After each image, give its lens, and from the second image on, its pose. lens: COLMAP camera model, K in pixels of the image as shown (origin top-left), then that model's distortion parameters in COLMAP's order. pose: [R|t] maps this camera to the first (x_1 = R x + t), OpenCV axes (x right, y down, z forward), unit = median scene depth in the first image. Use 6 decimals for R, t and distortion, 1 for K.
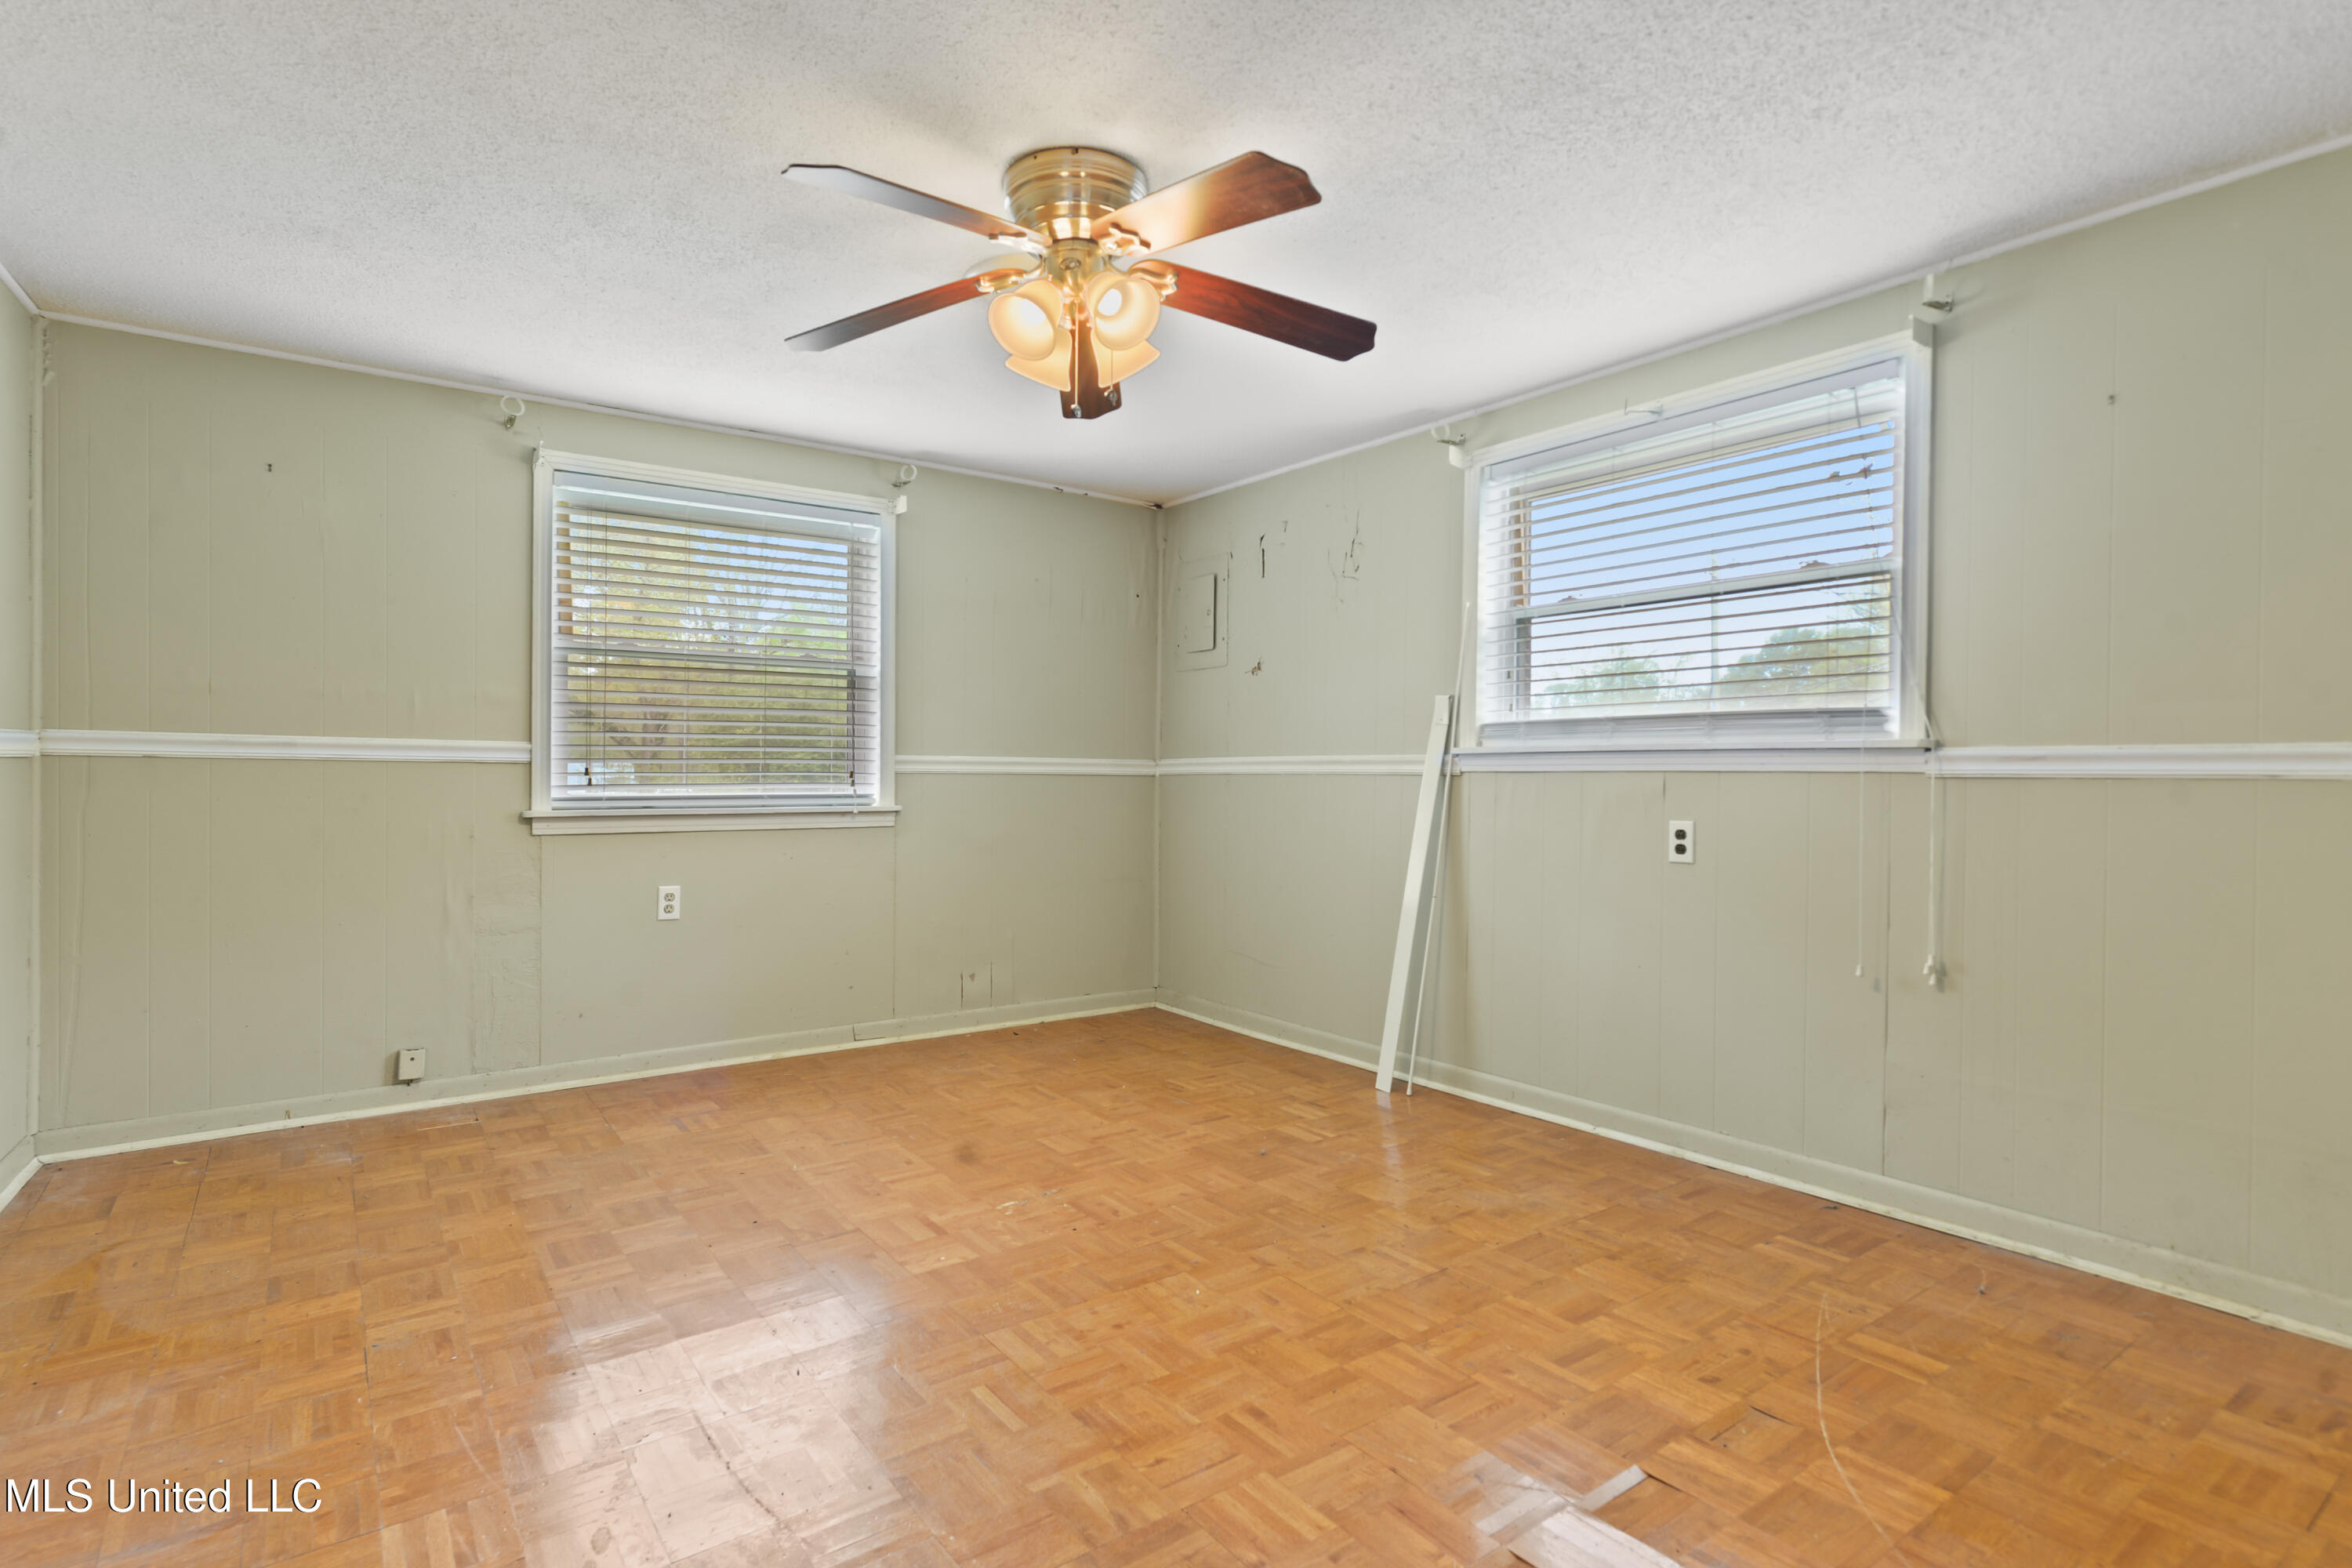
lens RADIAL K [[1207.7, 0, 1170.6], [0, 1207.7, 766.9], [0, 0, 1]] dist [0.002019, 0.000689]
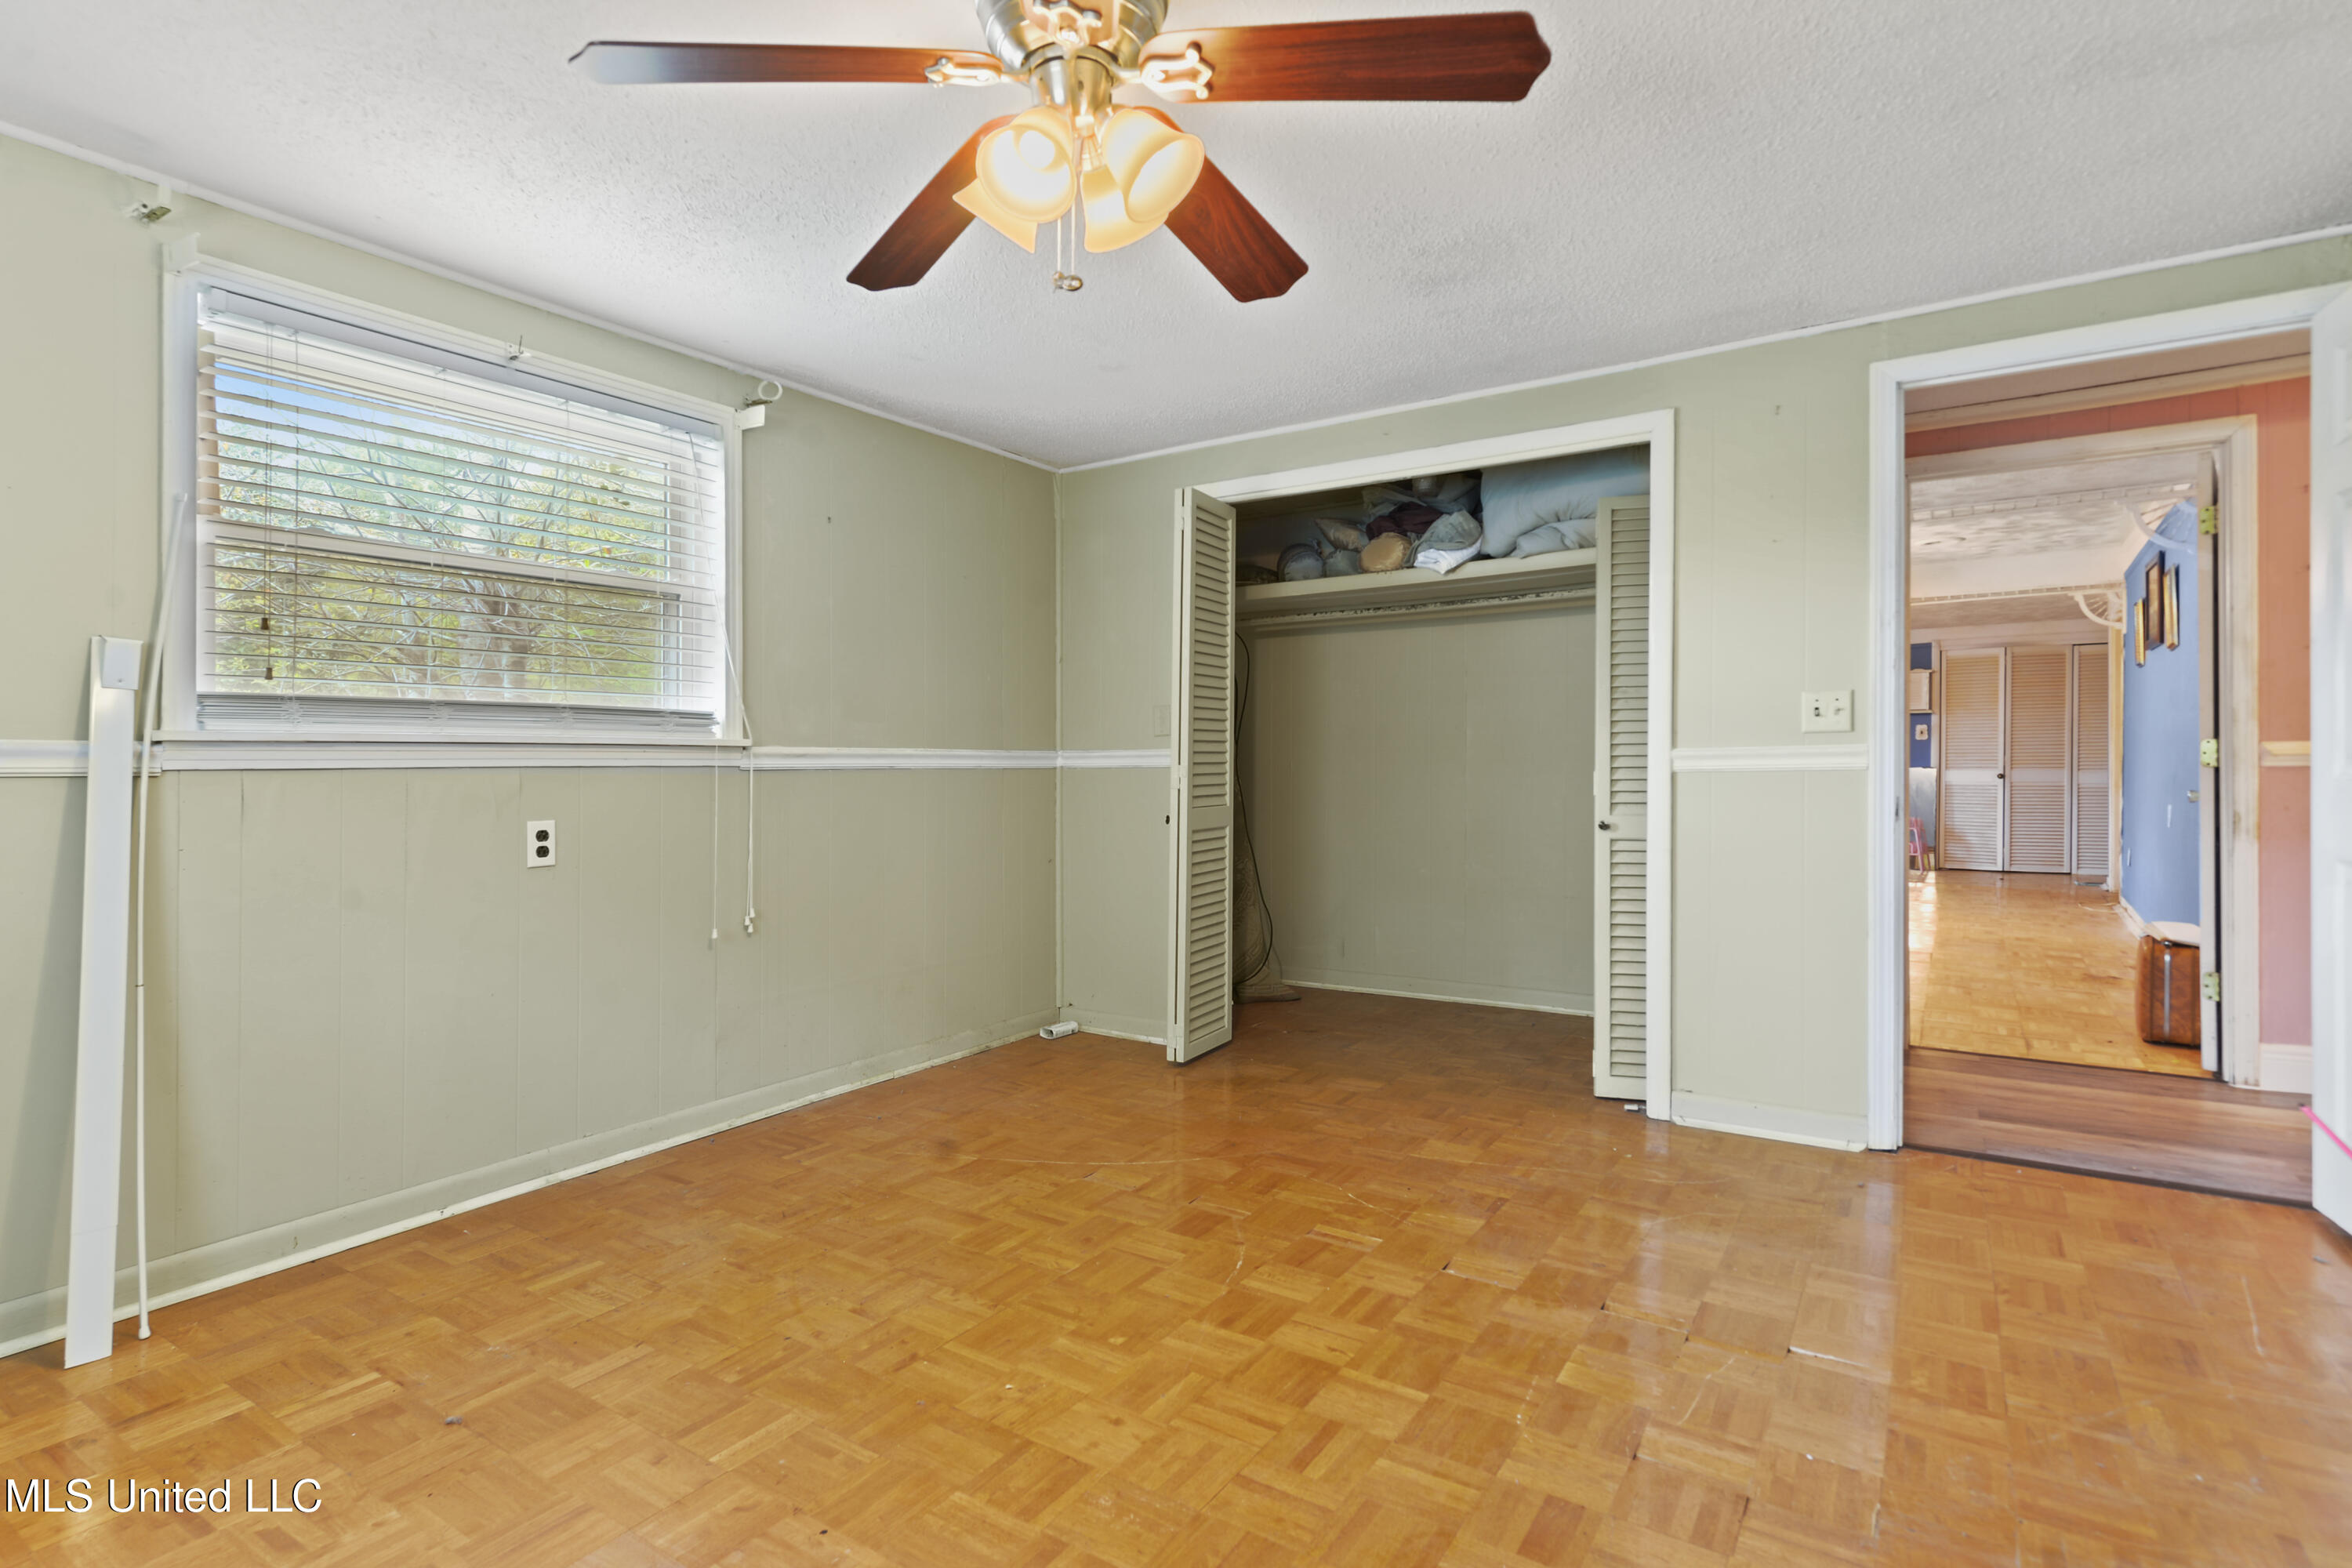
lens RADIAL K [[1112.5, 0, 1168.1], [0, 1112.5, 779.8], [0, 0, 1]] dist [0.005983, -0.000310]
pose [[-0.340634, -0.012830, 0.940108, -0.573955], [0.003099, 0.999886, 0.014769, 0.002683], [-0.940191, 0.007944, -0.340556, 0.901580]]
